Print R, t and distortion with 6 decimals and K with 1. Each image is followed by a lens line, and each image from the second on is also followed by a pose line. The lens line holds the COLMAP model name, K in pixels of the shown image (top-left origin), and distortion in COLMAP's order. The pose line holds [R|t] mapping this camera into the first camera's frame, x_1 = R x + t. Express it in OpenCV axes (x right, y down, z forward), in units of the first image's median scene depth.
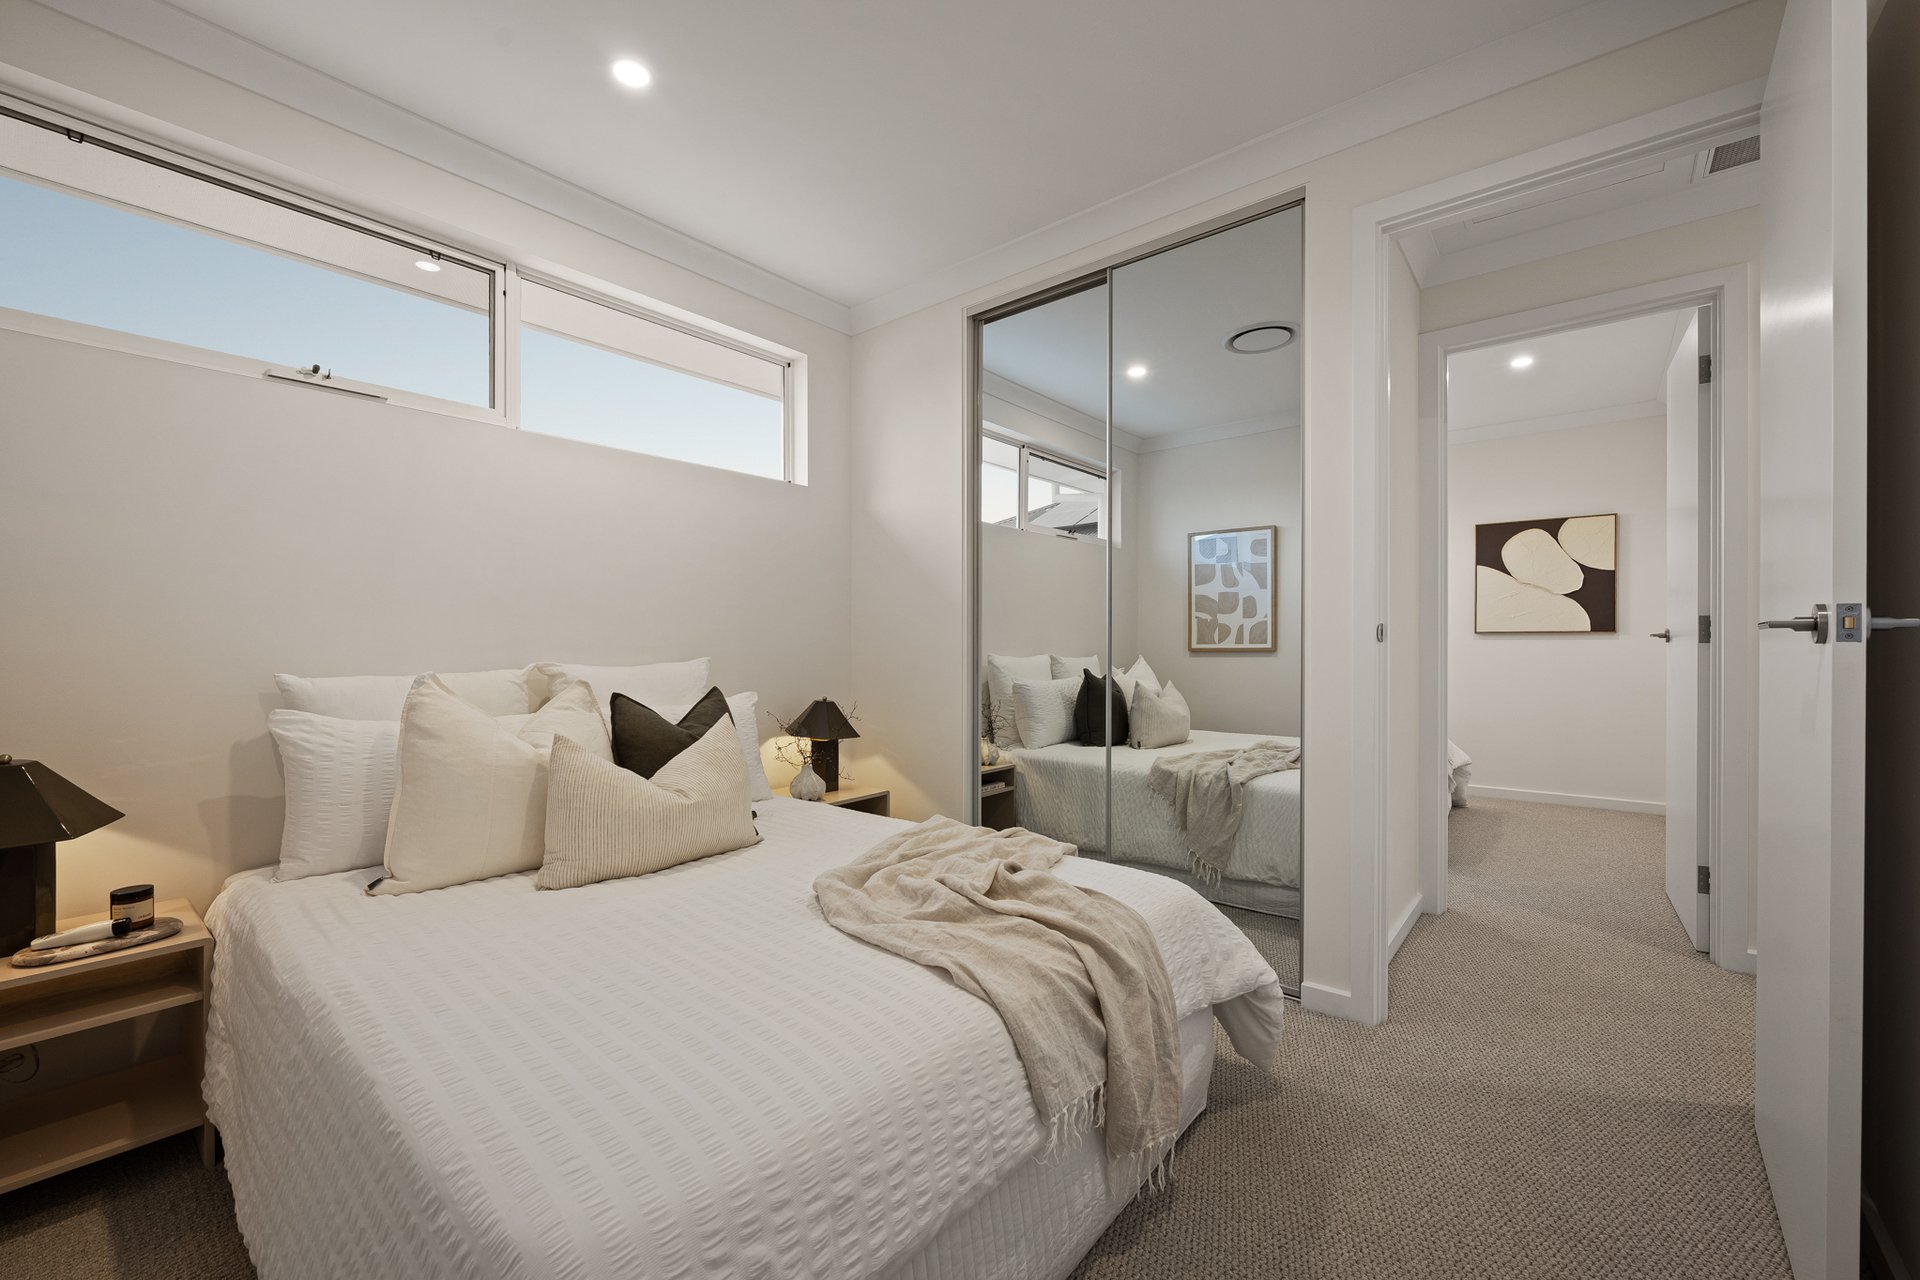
lens RADIAL K [[755.5, 0, 962.2], [0, 755.5, 641.1], [0, 0, 1]] dist [-0.000577, -0.000072]
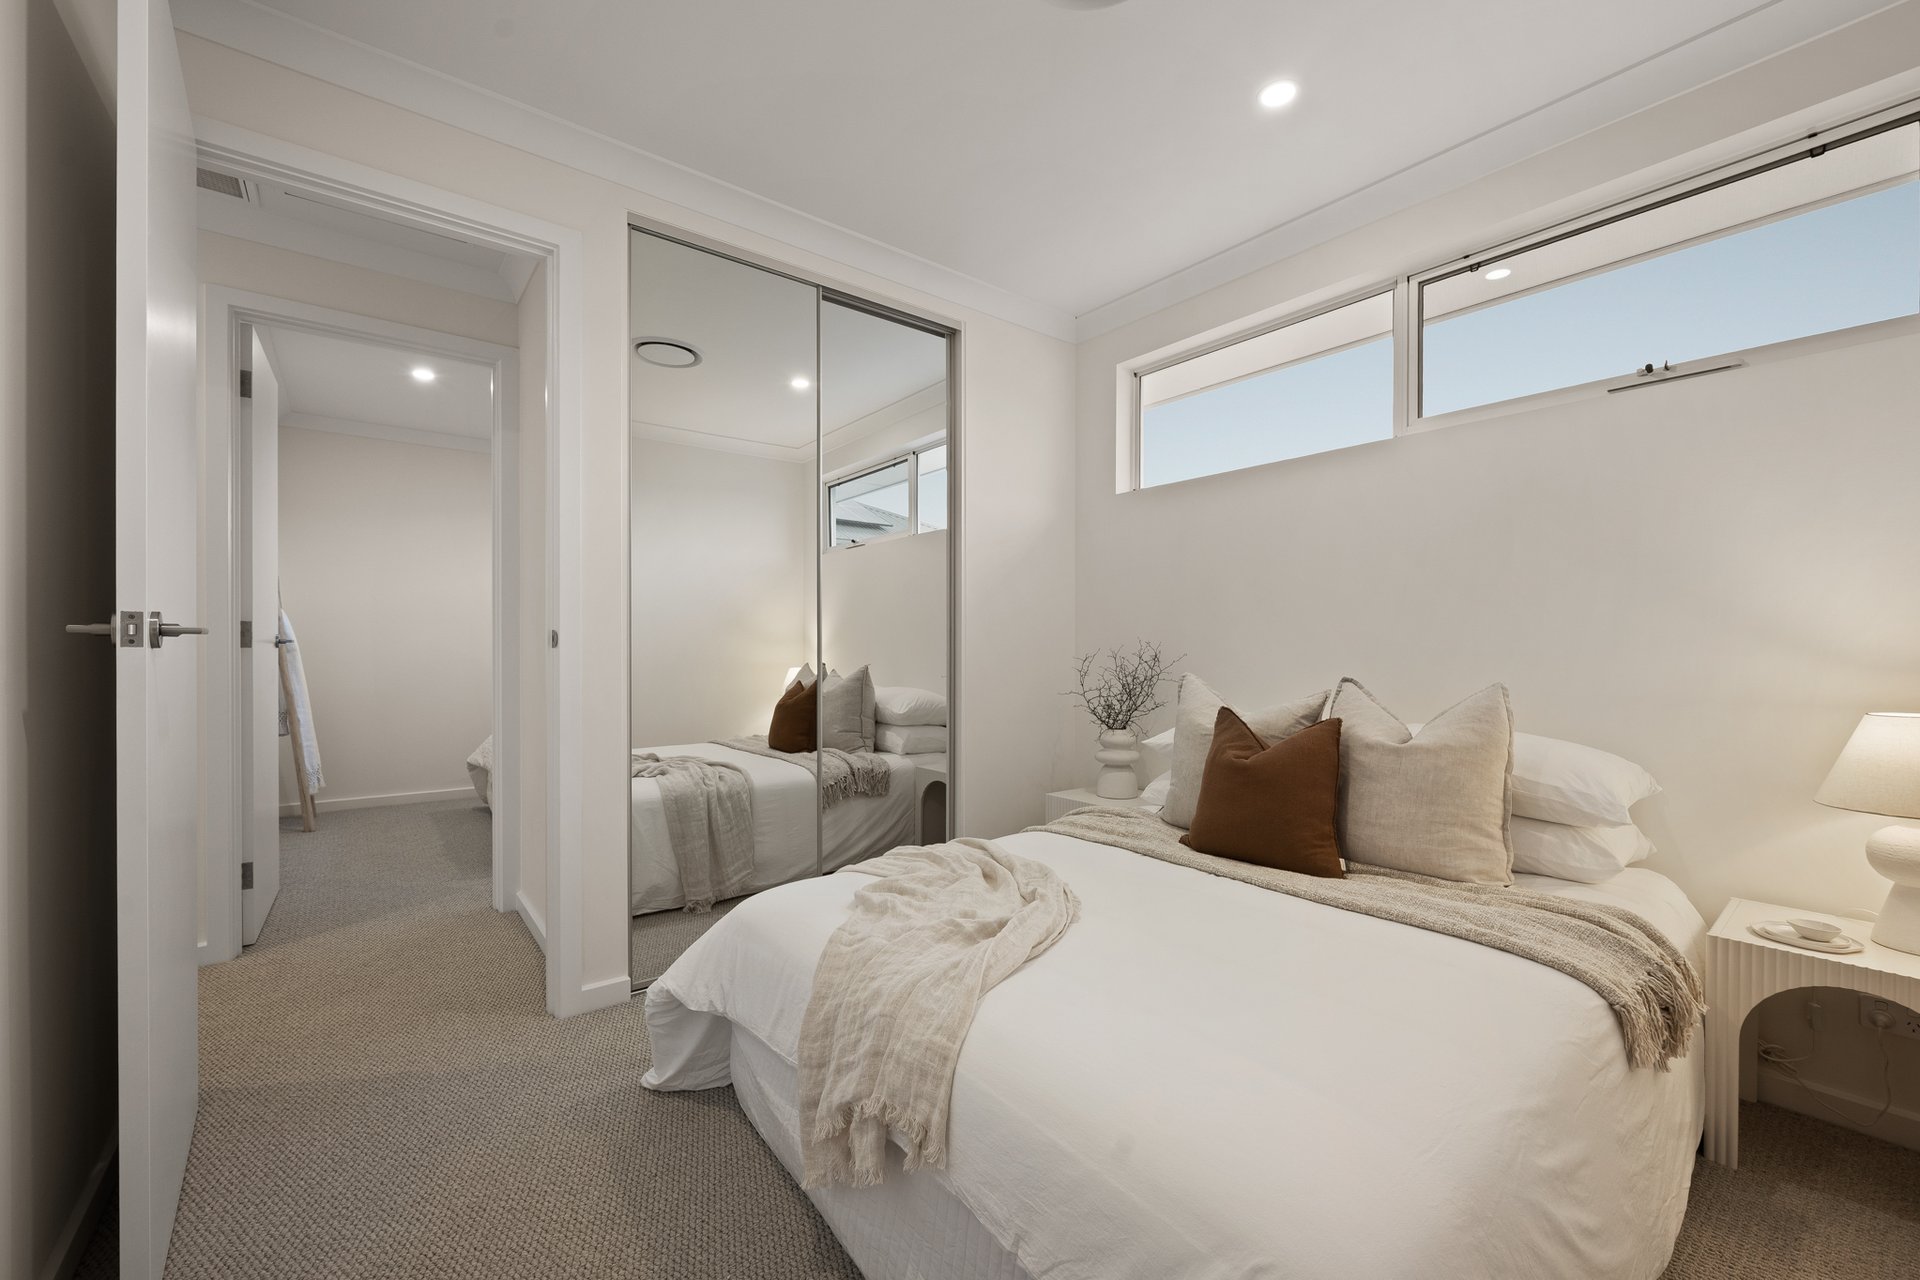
lens RADIAL K [[755.5, 0, 963.0], [0, 755.5, 642.5], [0, 0, 1]] dist [-0.000577, -0.000072]
pose [[-0.192214, 0.000249, -0.981353, 0.416276], [-0.004648, 0.999989, 0.001165, -0.002381], [0.981342, 0.004785, -0.192210, 0.496962]]
